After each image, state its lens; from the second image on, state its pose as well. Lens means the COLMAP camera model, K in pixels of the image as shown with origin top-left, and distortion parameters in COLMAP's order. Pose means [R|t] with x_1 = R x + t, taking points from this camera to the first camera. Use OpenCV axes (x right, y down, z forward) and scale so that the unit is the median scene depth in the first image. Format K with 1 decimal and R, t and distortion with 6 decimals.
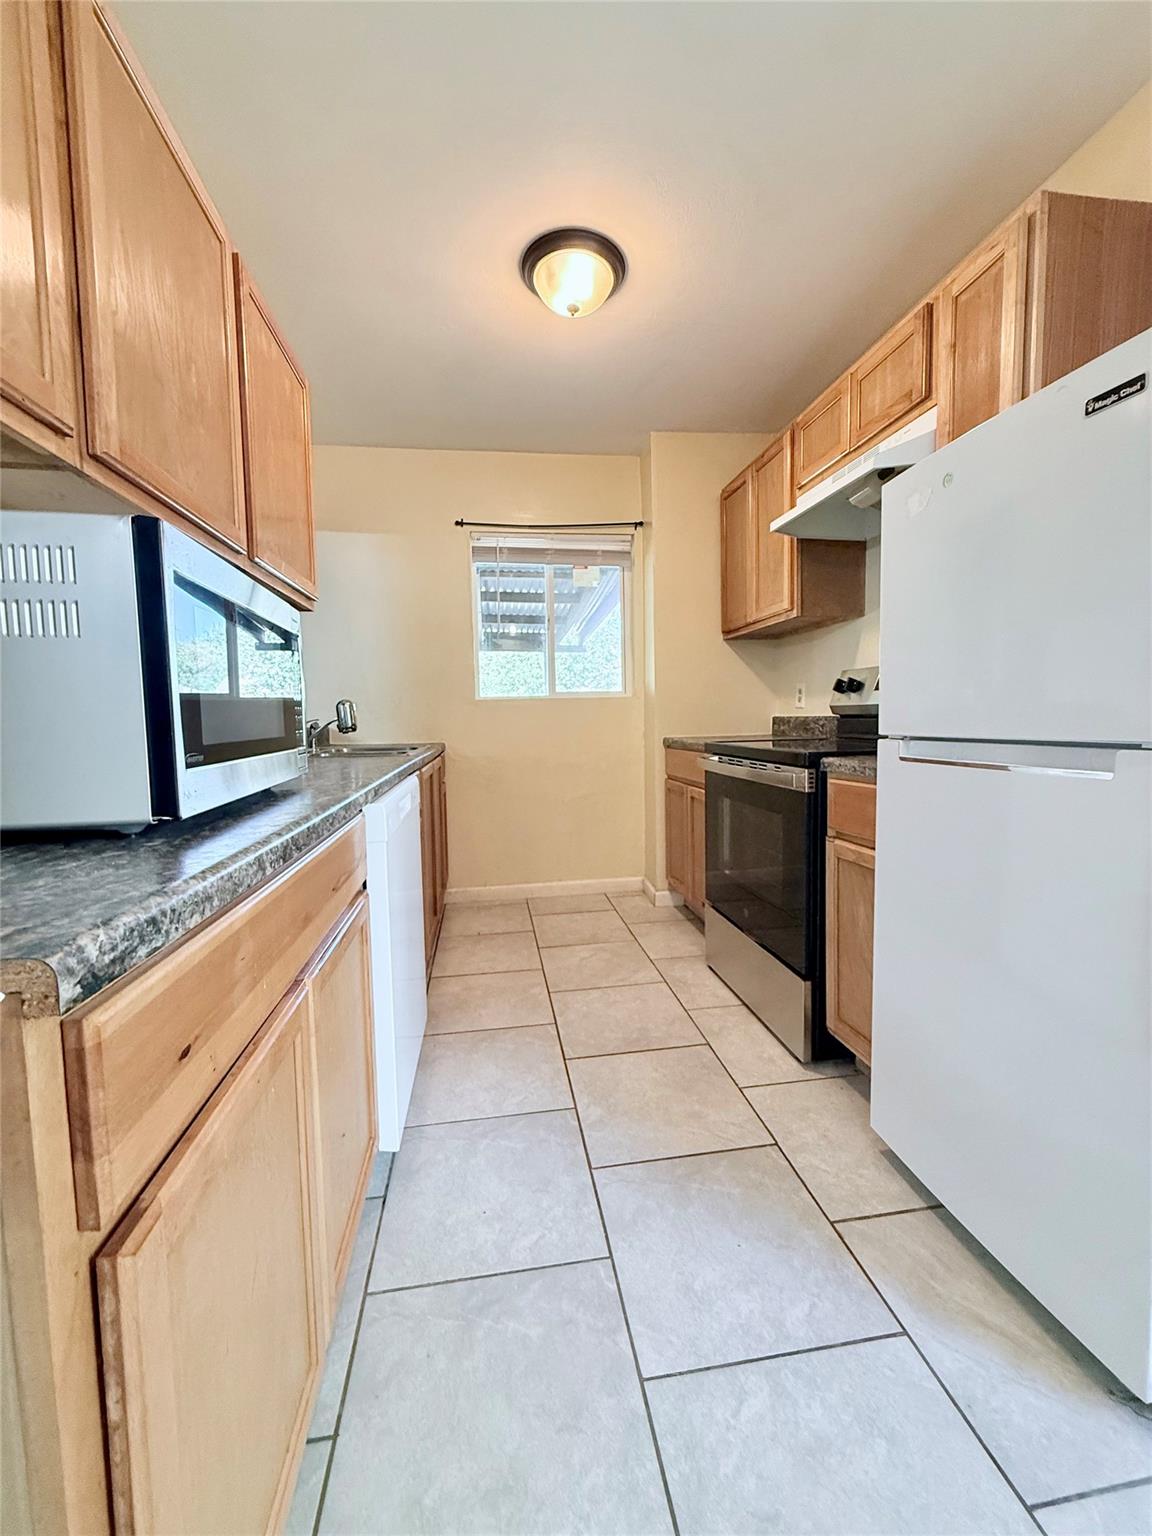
lens RADIAL K [[610.6, 0, 574.7], [0, 610.6, 765.8], [0, 0, 1]] dist [-0.001223, -0.000067]
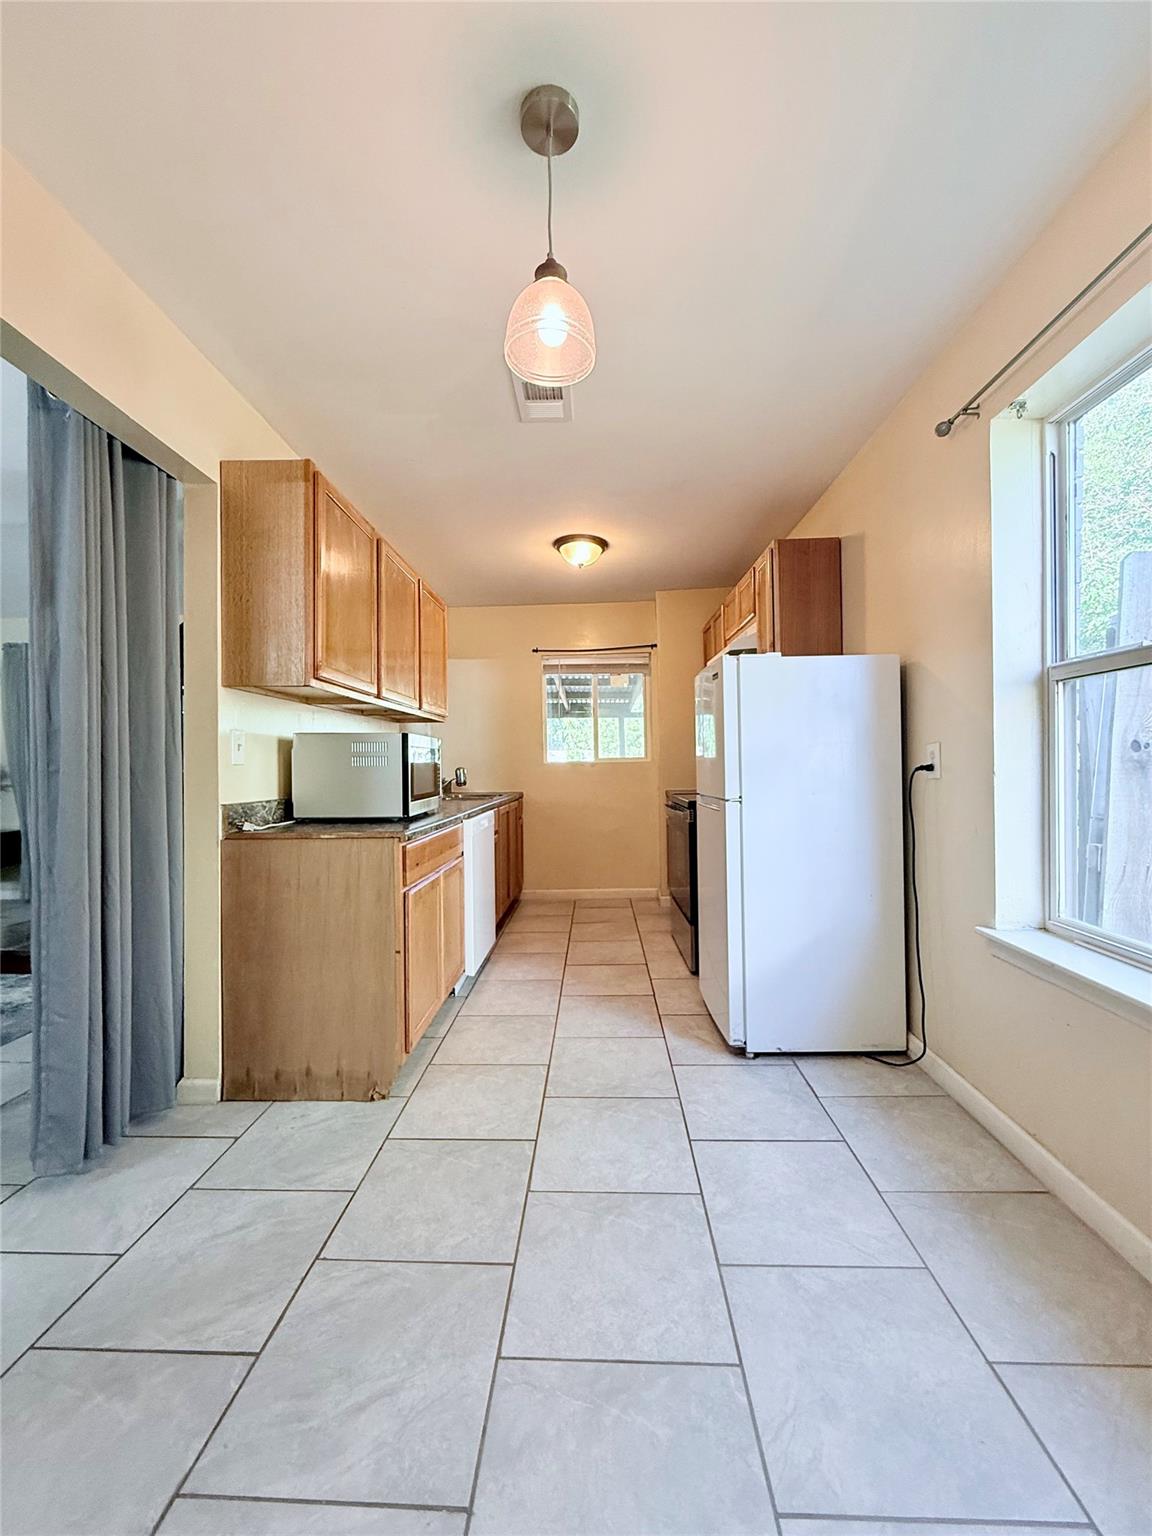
lens RADIAL K [[610.6, 0, 578.0], [0, 610.6, 766.7], [0, 0, 1]] dist [-0.001223, -0.000067]
pose [[0.983983, 0.004587, -0.178206, 0.279984], [-0.017989, 0.997121, -0.073660, 0.012945], [0.177355, 0.075686, 0.981232, -0.687275]]
